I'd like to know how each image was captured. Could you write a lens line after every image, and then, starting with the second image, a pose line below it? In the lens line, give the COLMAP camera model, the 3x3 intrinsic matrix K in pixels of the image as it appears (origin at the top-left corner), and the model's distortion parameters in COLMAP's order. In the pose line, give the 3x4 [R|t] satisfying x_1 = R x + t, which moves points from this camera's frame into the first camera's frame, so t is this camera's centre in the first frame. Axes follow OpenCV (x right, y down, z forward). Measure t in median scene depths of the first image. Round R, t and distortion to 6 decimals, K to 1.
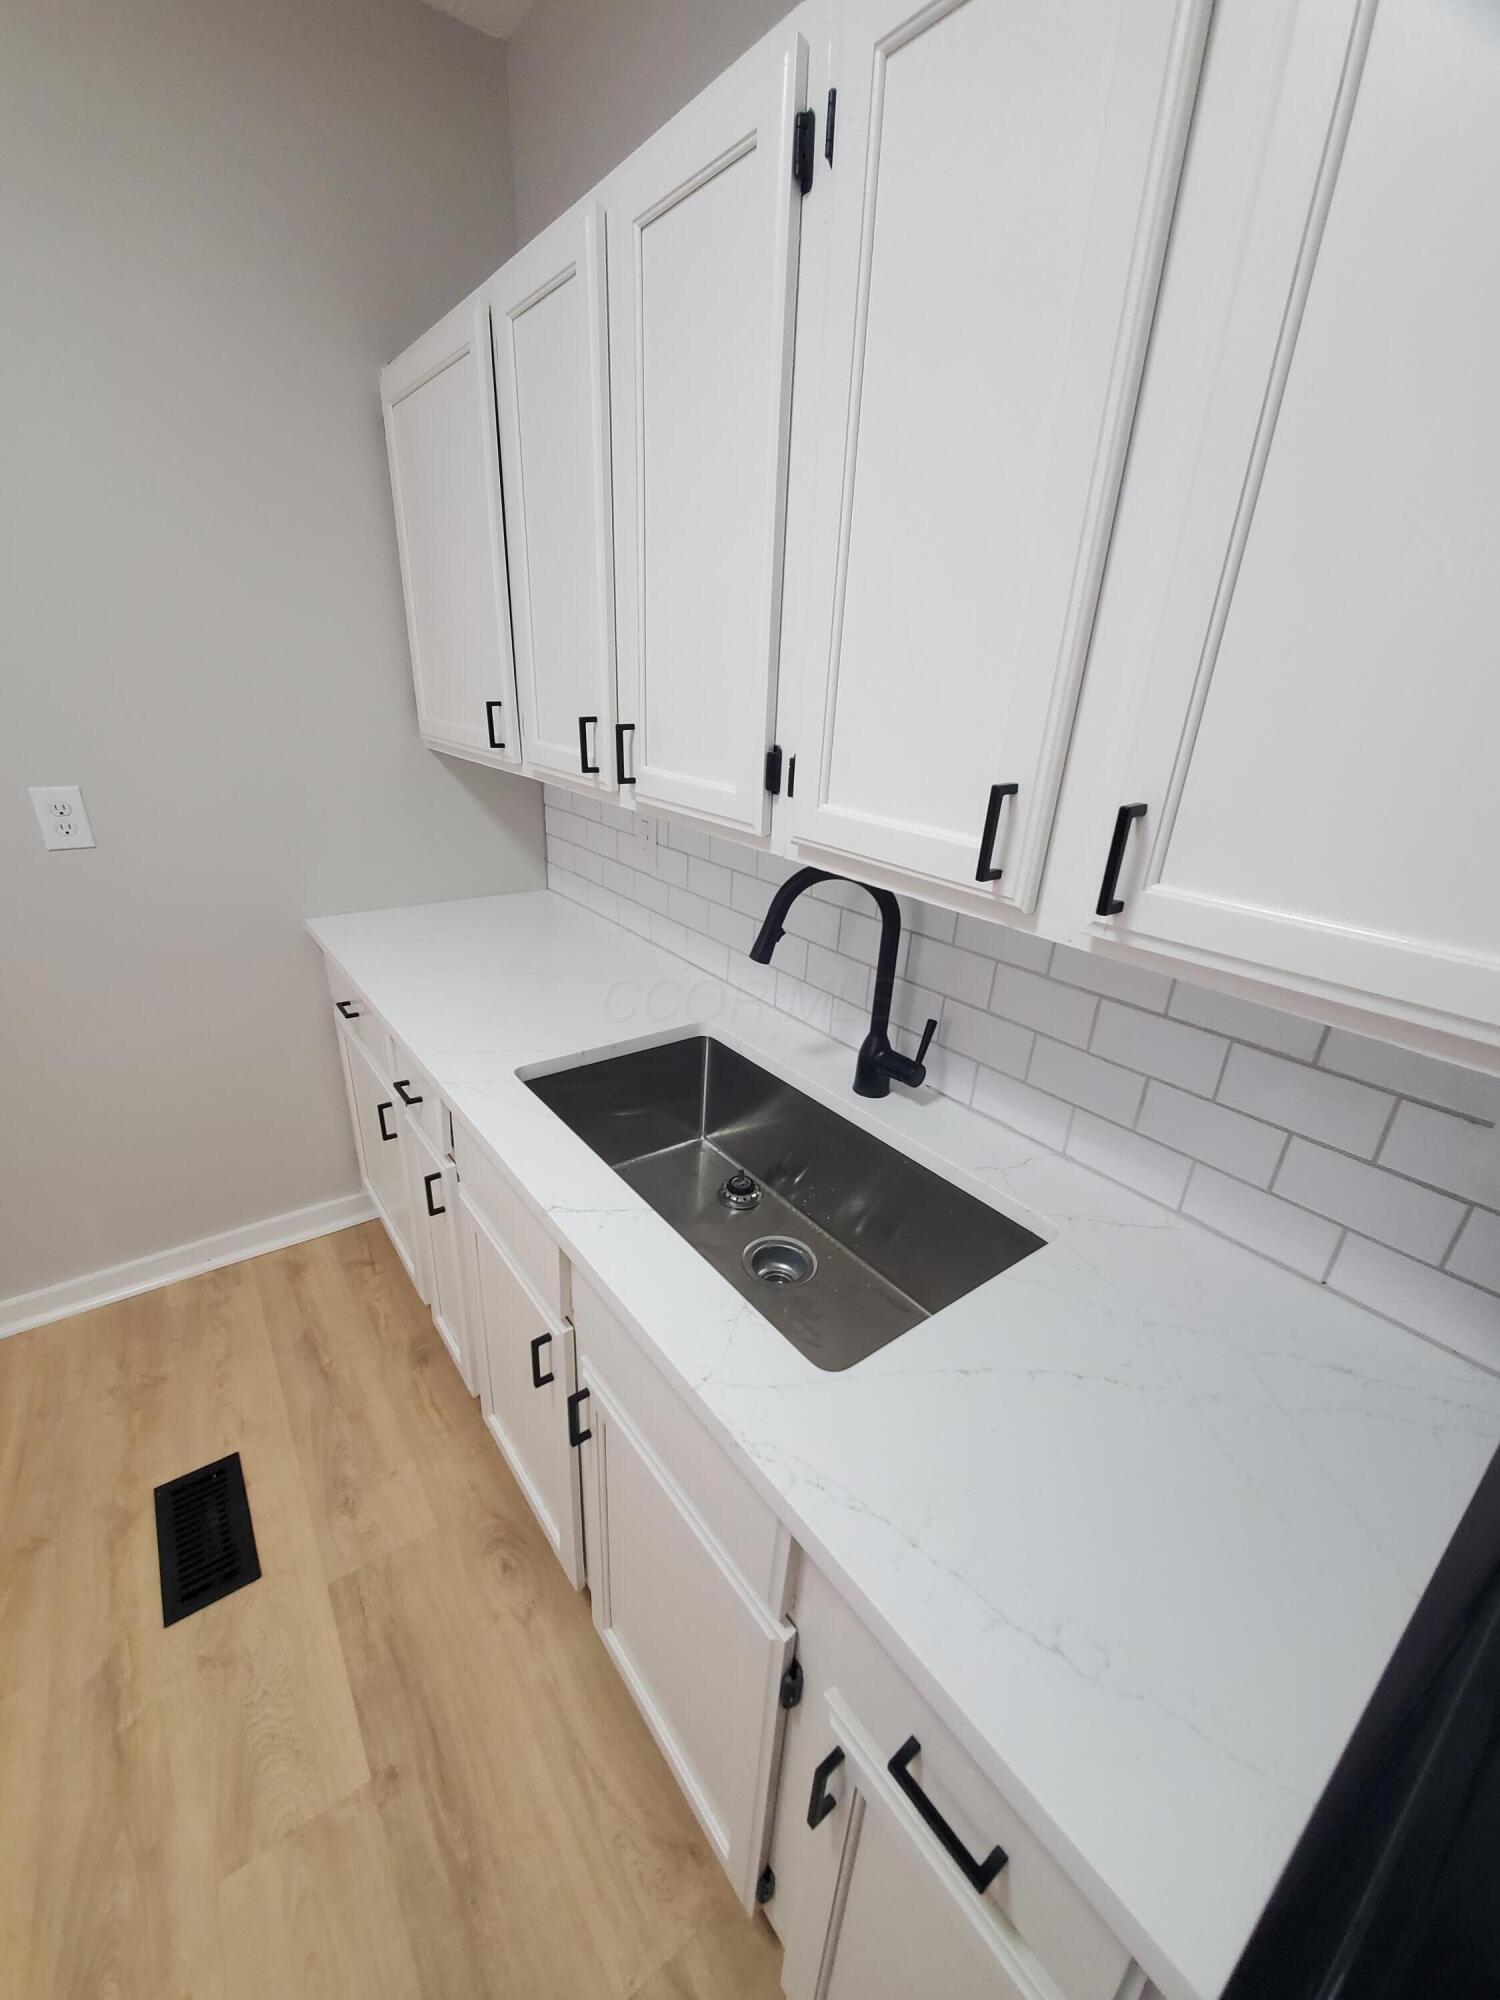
lens RADIAL K [[783.6, 0, 753.6], [0, 783.6, 1027.1], [0, 0, 1]] dist [-0.000964, -0.000169]
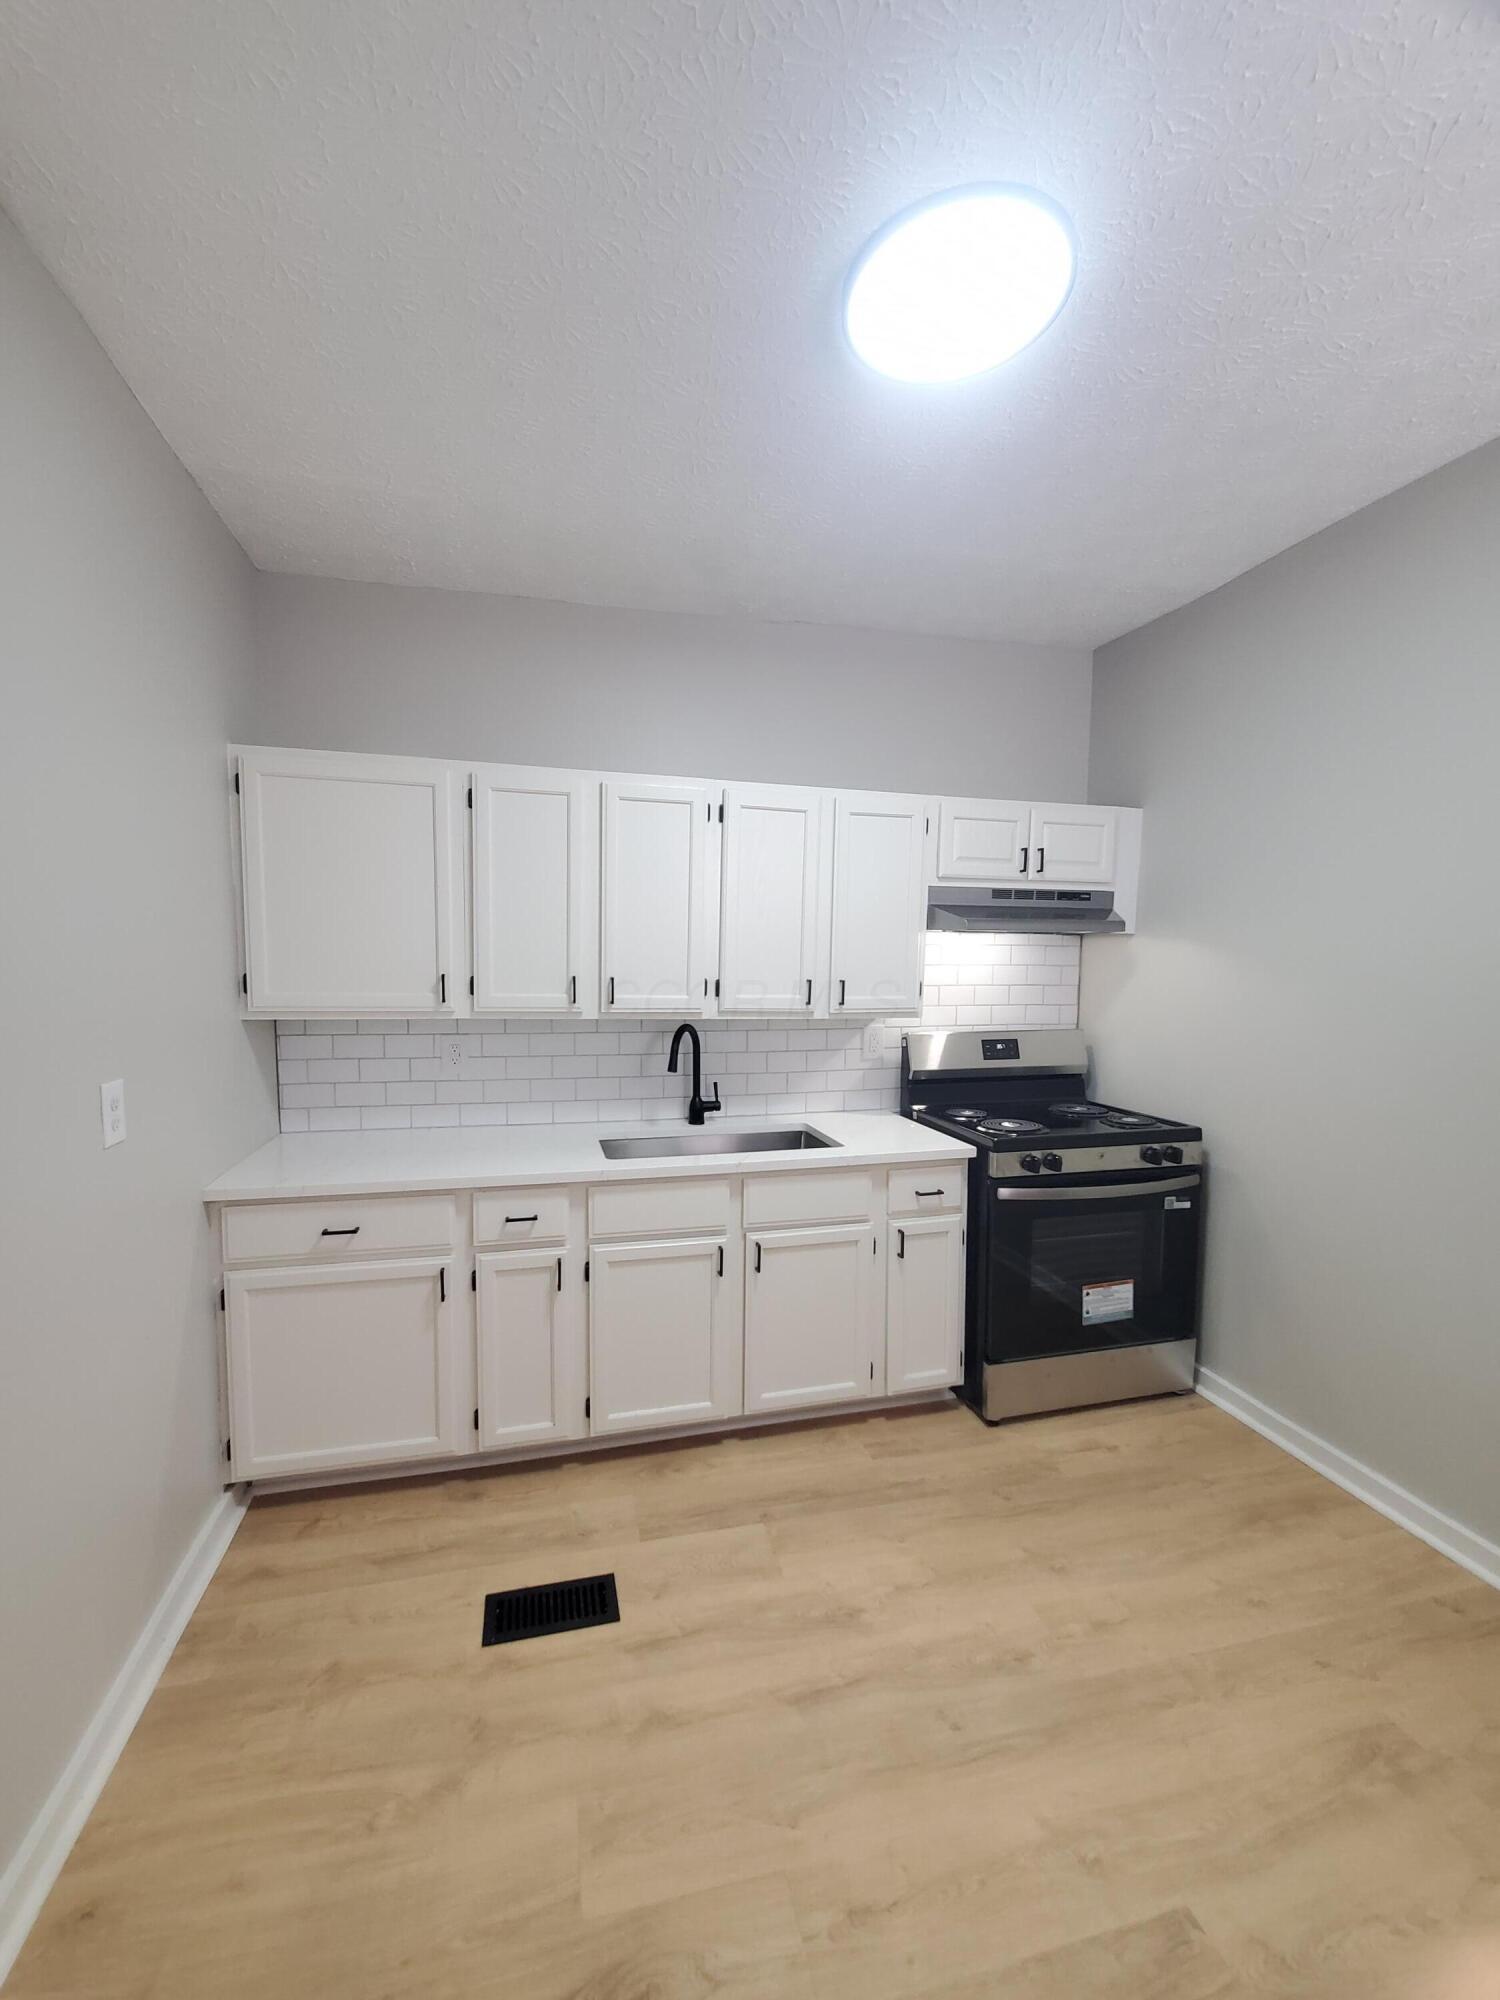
lens RADIAL K [[769.3, 0, 732.3], [0, 769.3, 1011.2], [0, 0, 1]] dist [-0.019177, 0.001625]
pose [[0.383072, -0.107779, 0.917409, -1.829863], [0.377078, 0.924895, -0.048794, -0.069329], [-0.843248, 0.364627, 0.394943, -0.064743]]
